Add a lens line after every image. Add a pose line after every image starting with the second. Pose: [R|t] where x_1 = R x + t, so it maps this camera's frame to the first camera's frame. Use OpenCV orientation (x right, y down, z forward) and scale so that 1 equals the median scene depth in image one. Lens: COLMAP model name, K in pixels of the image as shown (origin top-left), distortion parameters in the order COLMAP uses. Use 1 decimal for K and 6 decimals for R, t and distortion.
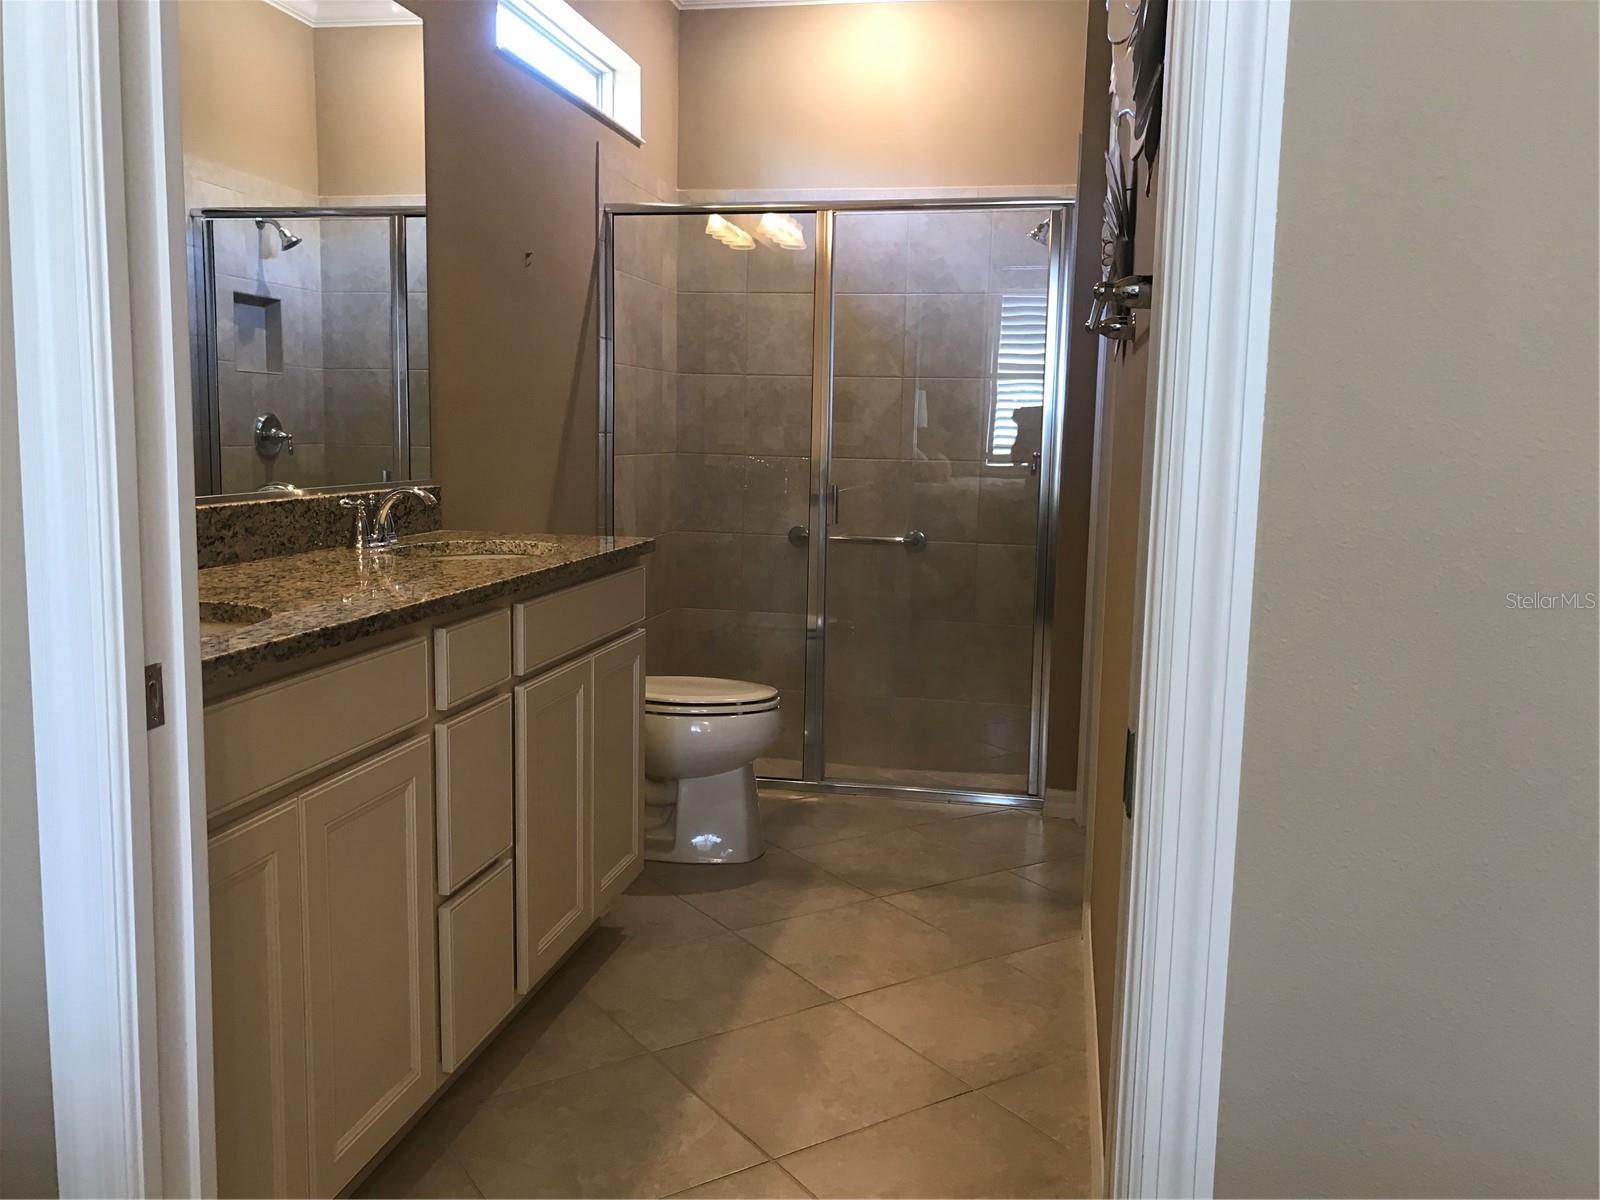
lens RADIAL K [[1297.2, 0, 778.5], [0, 1297.2, 598.6], [0, 0, 1]] dist [0.081388, -0.192994]
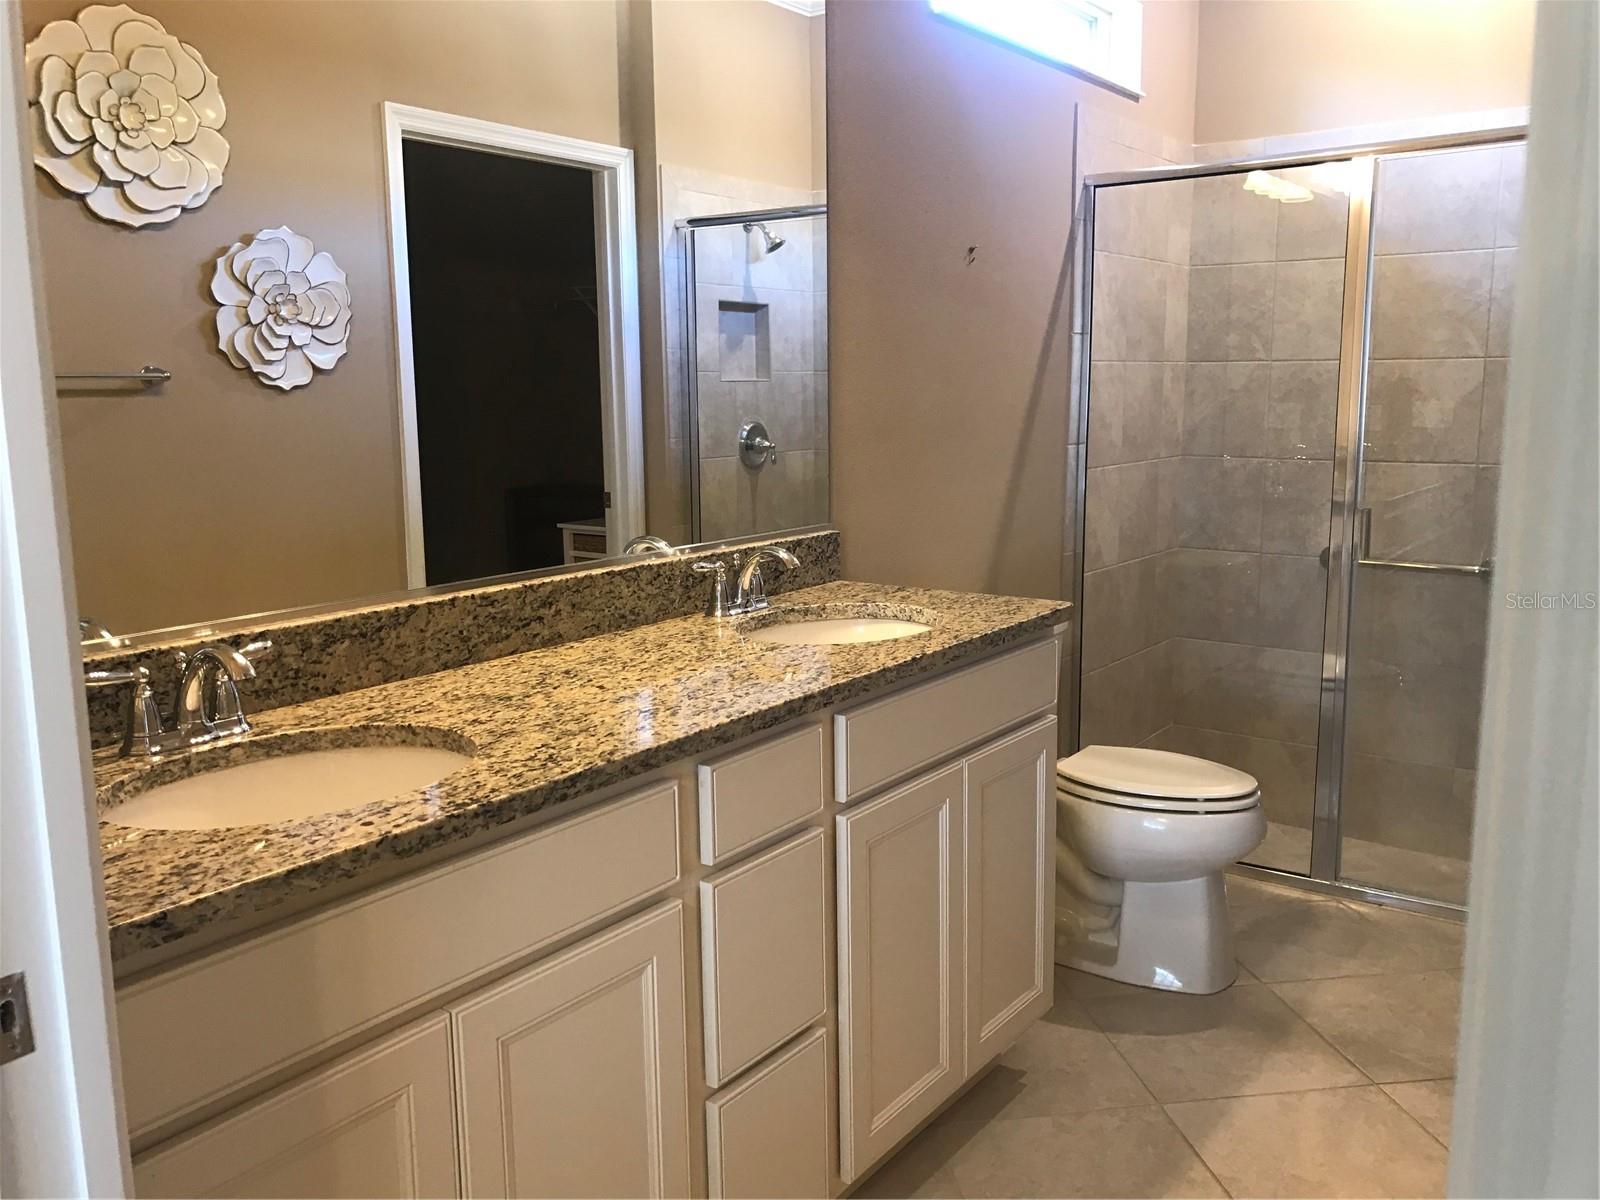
lens RADIAL K [[1302.0, 0, 800.9], [0, 1302.0, 594.5], [0, 0, 1]] dist [0.036122, -0.048549]
pose [[0.911113, 0.034933, -0.410673, 0.068314], [-0.023585, 0.999188, 0.032670, -0.062086], [0.411481, -0.020080, 0.911197, 0.165654]]
